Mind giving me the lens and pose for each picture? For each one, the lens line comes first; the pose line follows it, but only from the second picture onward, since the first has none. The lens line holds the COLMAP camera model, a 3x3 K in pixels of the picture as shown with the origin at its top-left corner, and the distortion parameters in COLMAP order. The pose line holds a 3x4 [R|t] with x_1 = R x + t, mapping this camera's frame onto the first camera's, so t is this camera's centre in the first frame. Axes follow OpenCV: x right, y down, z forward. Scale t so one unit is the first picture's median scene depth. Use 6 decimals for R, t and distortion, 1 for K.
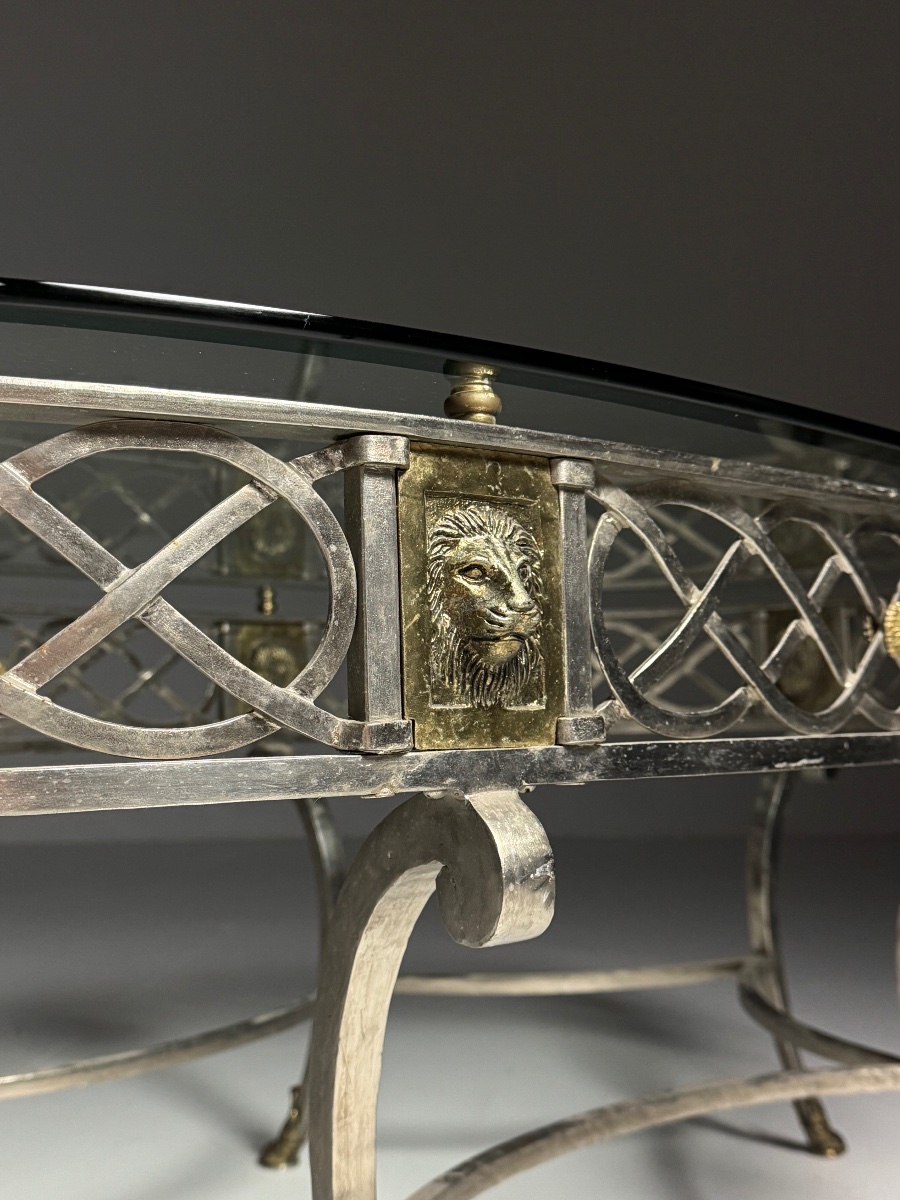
lens RADIAL K [[1473.9, 0, 450.0], [0, 1473.9, 600.0], [0, 0, 1]] dist [0.130754, -0.270380]
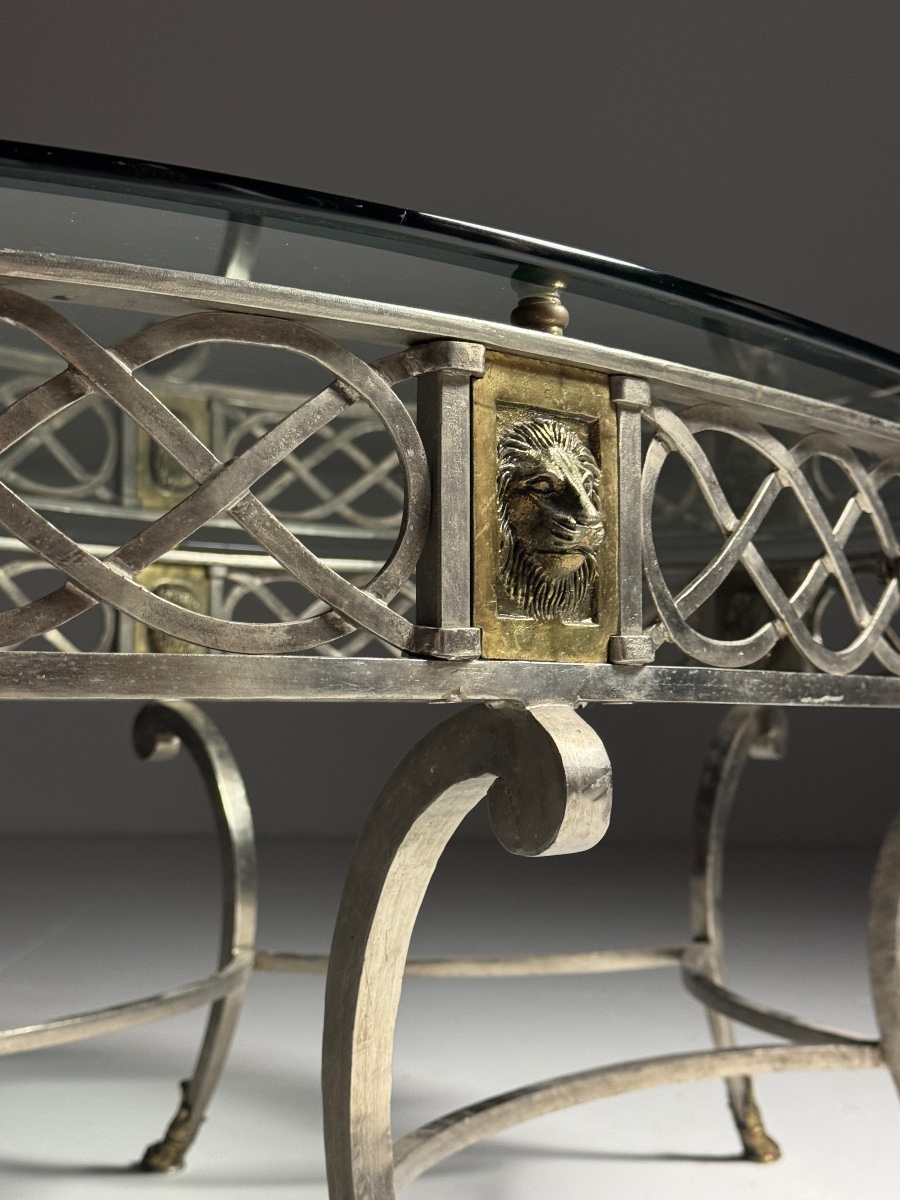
lens RADIAL K [[1750.2, 0, 450.0], [0, 1750.2, 600.0], [0, 0, 1]] dist [0.097627, 0.051519]
pose [[0.994725, 0.036560, 0.095846, -0.146121], [-0.038198, 0.999153, 0.015306, 0.040624], [-0.095205, -0.018887, 0.995279, -0.164190]]
